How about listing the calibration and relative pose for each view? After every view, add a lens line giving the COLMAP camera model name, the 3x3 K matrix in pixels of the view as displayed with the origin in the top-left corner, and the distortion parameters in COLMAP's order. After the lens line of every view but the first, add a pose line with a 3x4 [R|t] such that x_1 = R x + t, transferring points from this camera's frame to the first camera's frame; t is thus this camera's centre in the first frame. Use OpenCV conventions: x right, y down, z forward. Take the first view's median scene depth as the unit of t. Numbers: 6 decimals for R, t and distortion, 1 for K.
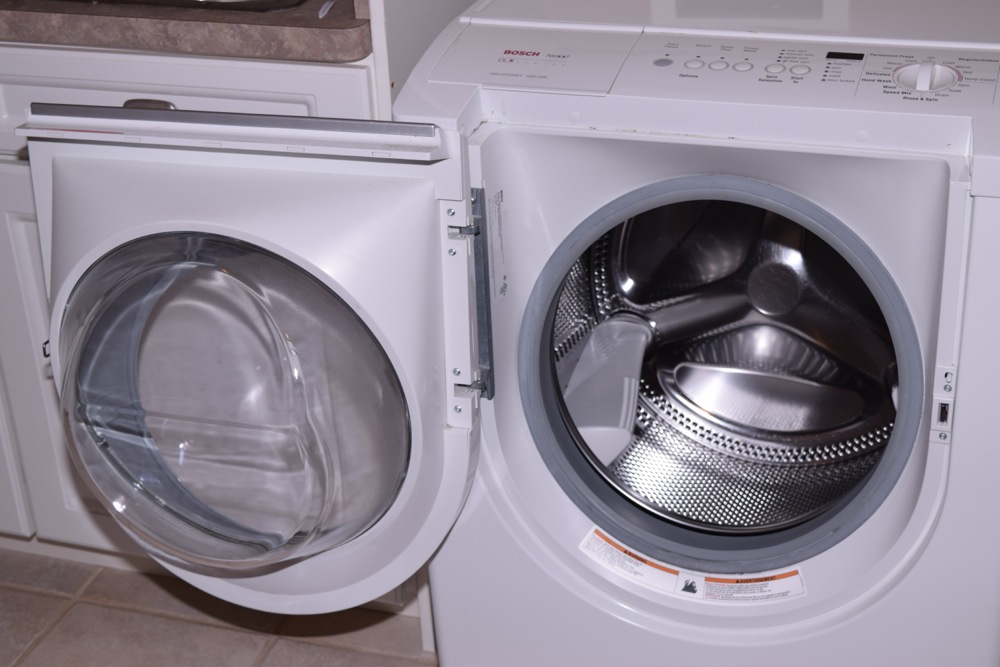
lens RADIAL K [[1660.1, 0, 501.4], [0, 1660.1, 333.8], [0, 0, 1]] dist [0.008738, 0.000000]
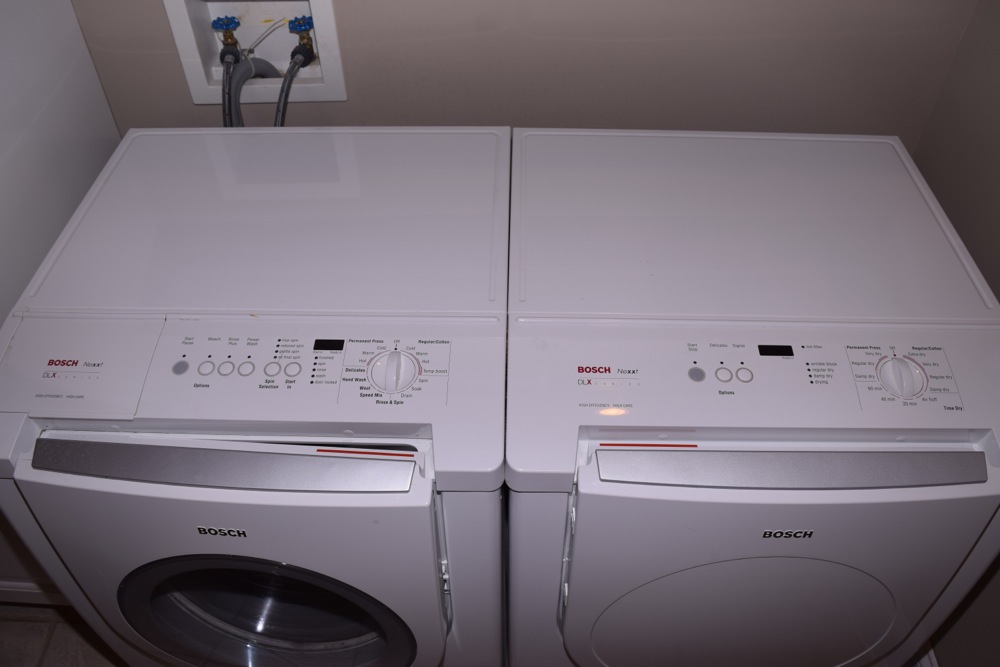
lens RADIAL K [[794.6, 0, 507.5], [0, 794.6, 335.1], [0, 0, 1]] dist [-0.080710, -0.002167]
pose [[0.950850, -0.185449, 0.247976, 0.188801], [0.099344, 0.941190, 0.322941, -0.349838], [-0.293282, -0.282434, 0.913355, 0.430457]]
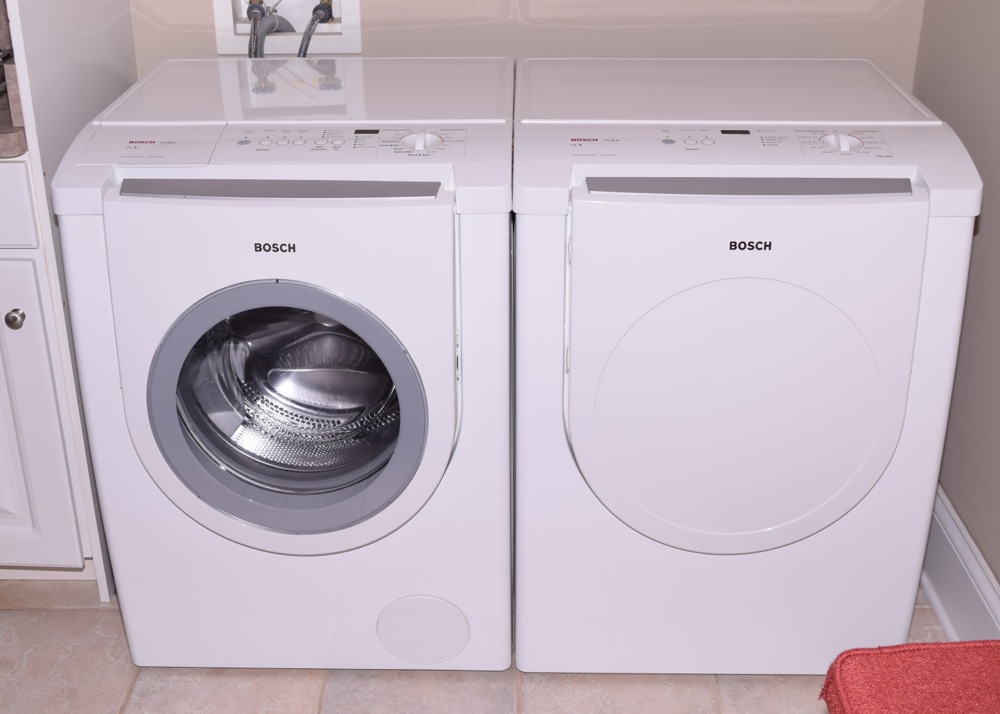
lens RADIAL K [[1283.1, 0, 493.5], [0, 1283.1, 354.6], [0, 0, 1]] dist [-0.035236, 0.000000]
pose [[0.952367, -0.090893, 0.291093, -0.037703], [0.103575, 0.994215, -0.028424, 0.075903], [-0.286826, 0.057220, 0.956272, -0.120531]]
